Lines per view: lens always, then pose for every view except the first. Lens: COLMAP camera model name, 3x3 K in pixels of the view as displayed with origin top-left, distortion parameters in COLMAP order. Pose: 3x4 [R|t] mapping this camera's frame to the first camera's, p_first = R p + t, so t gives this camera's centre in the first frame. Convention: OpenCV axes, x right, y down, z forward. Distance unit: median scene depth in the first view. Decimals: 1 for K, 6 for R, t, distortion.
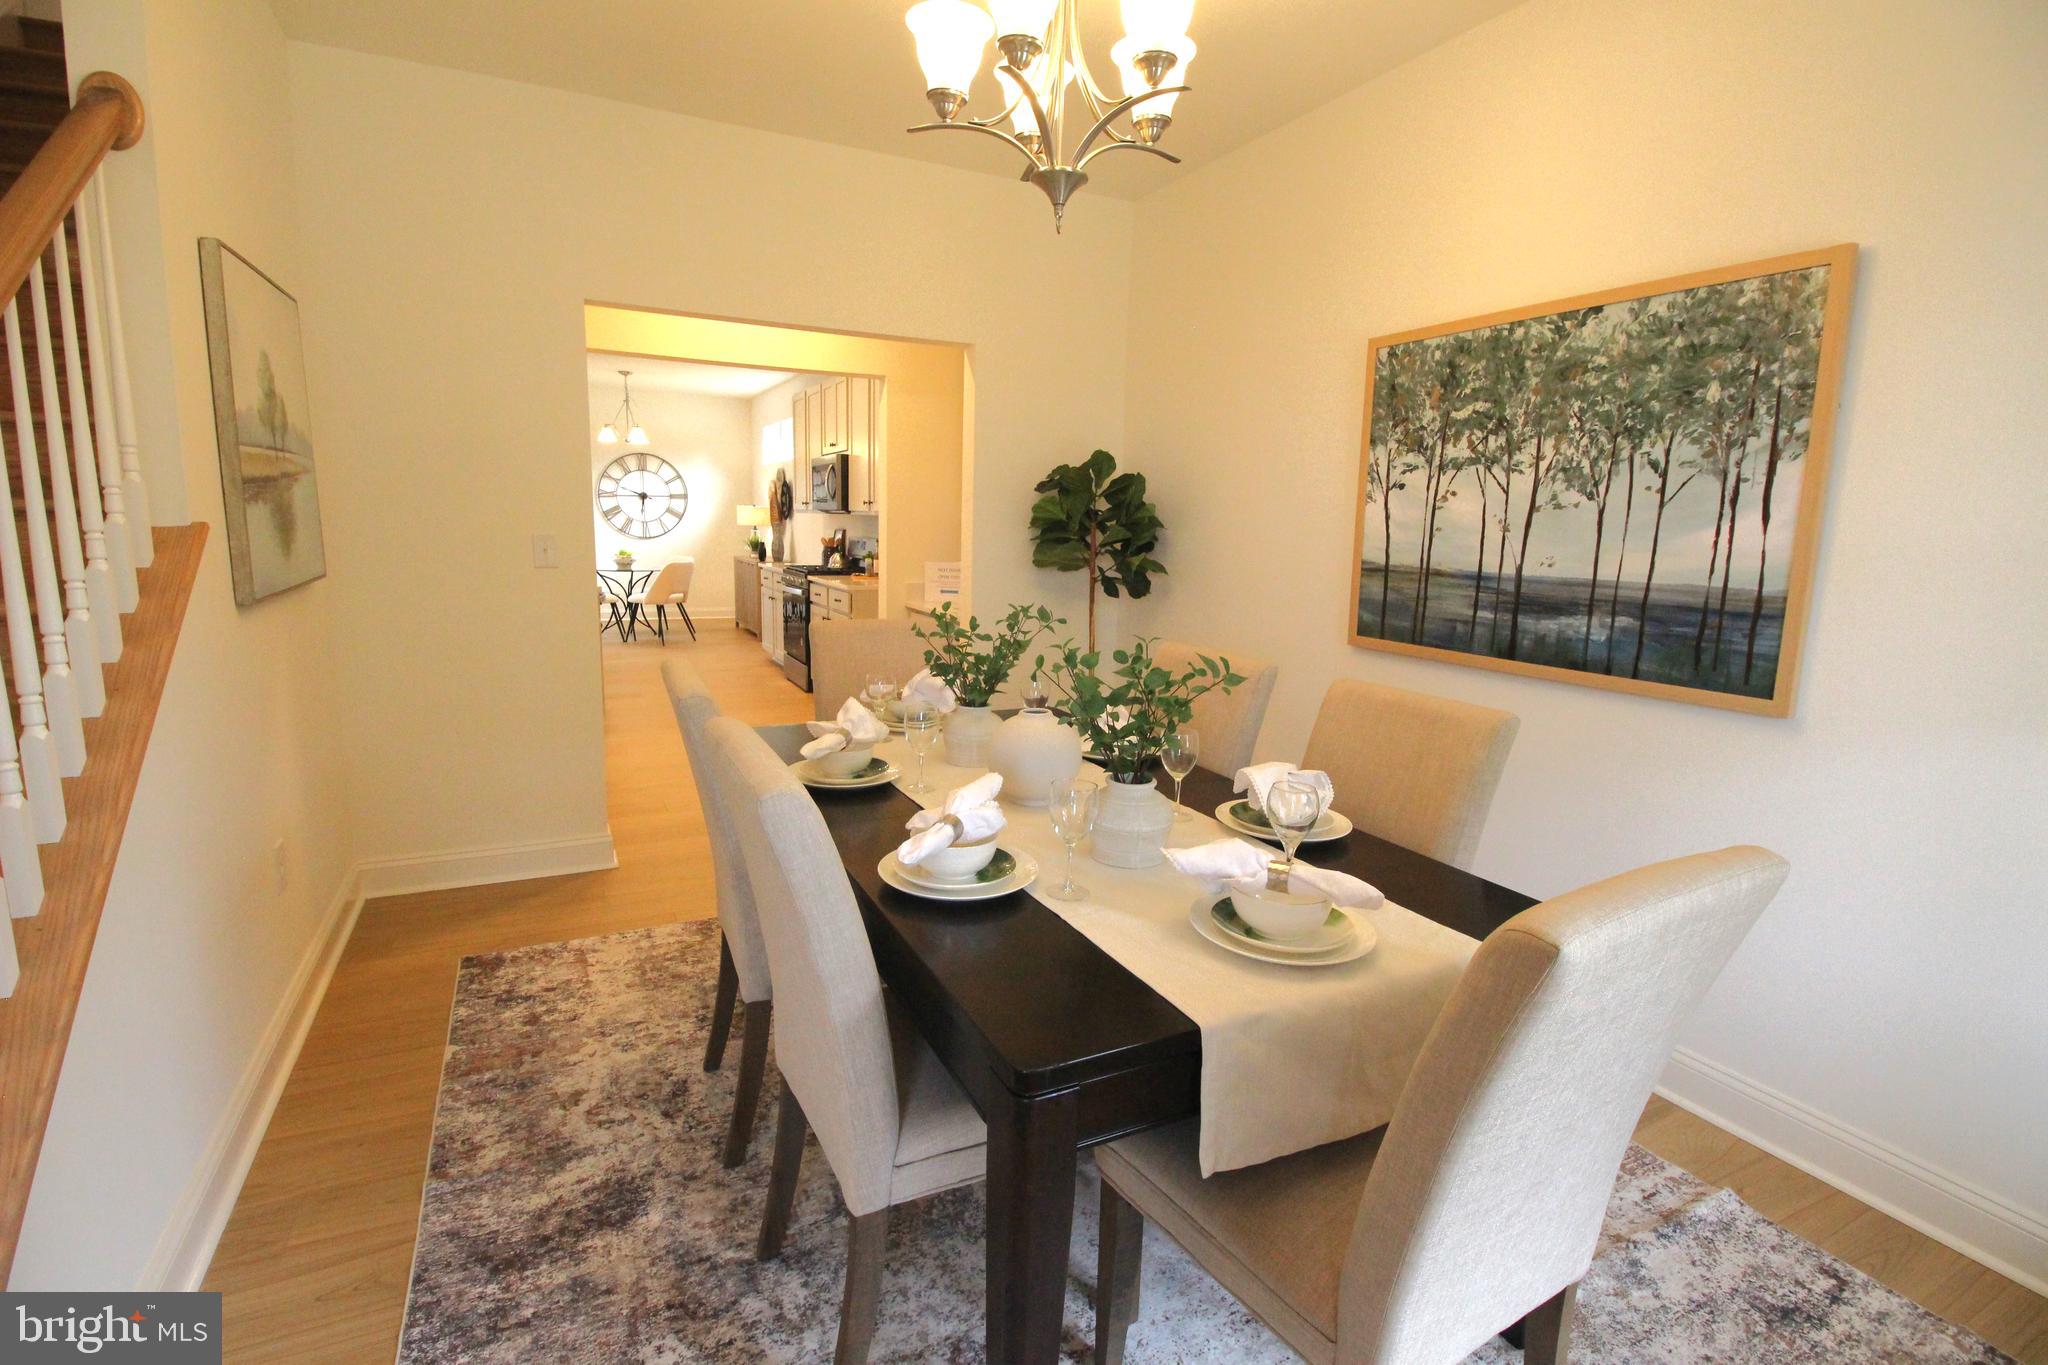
lens RADIAL K [[951.7, 0, 1017.9], [0, 951.7, 671.2], [0, 0, 1]] dist [-0.003322, -0.008408]
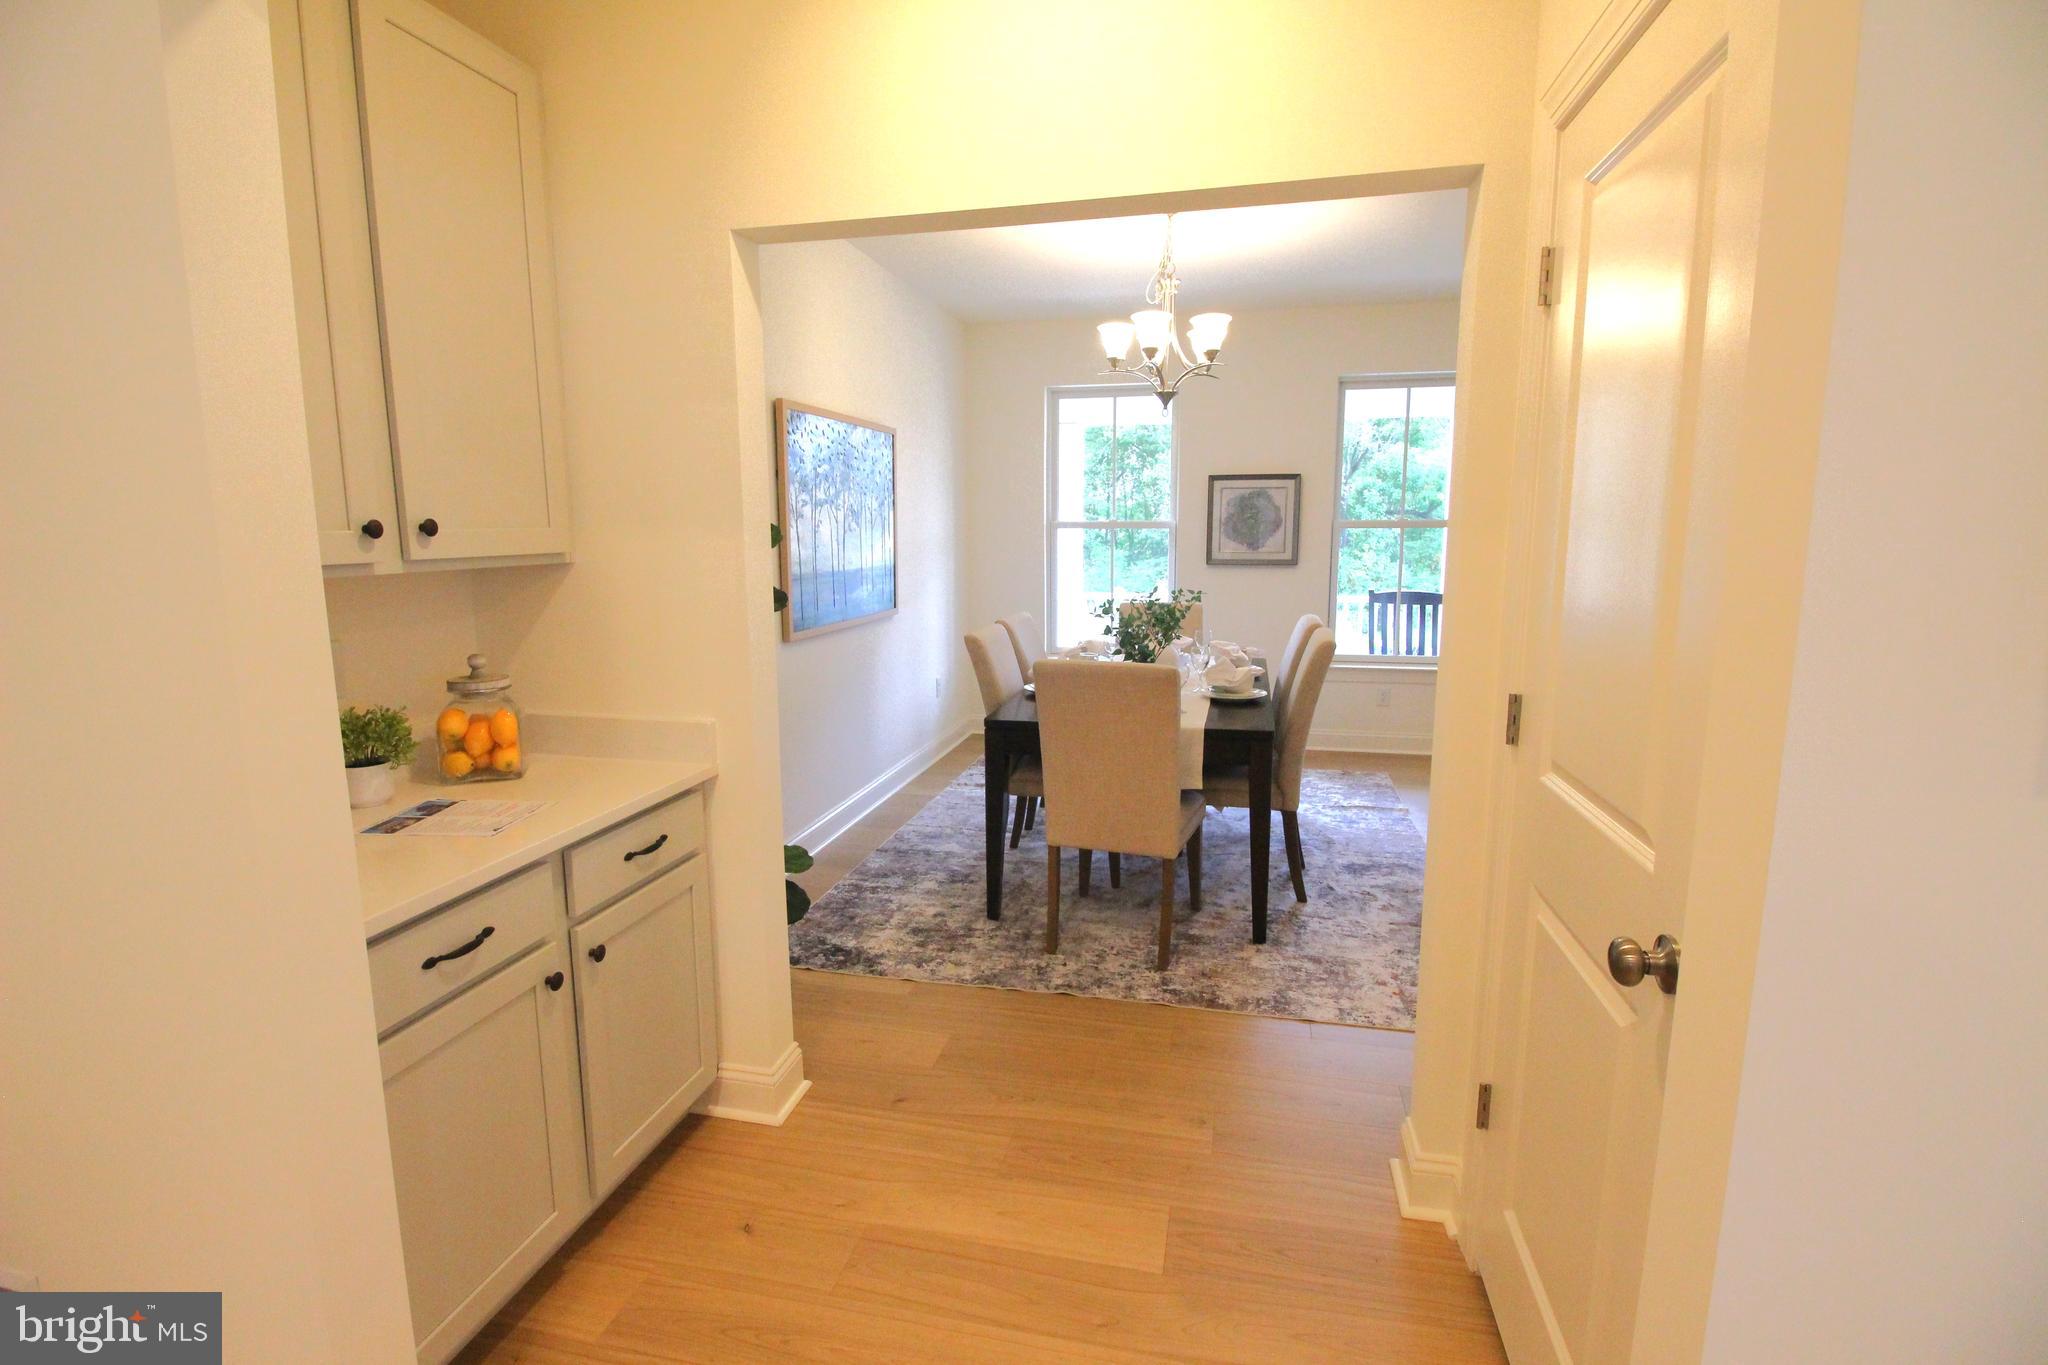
lens RADIAL K [[951.7, 0, 1017.9], [0, 951.7, 671.2], [0, 0, 1]] dist [-0.003322, -0.008408]
pose [[-0.770723, -0.121643, 0.625451, -0.802126], [0.081031, 0.954925, 0.285573, -0.390355], [-0.631997, 0.270779, -0.726126, 2.087241]]
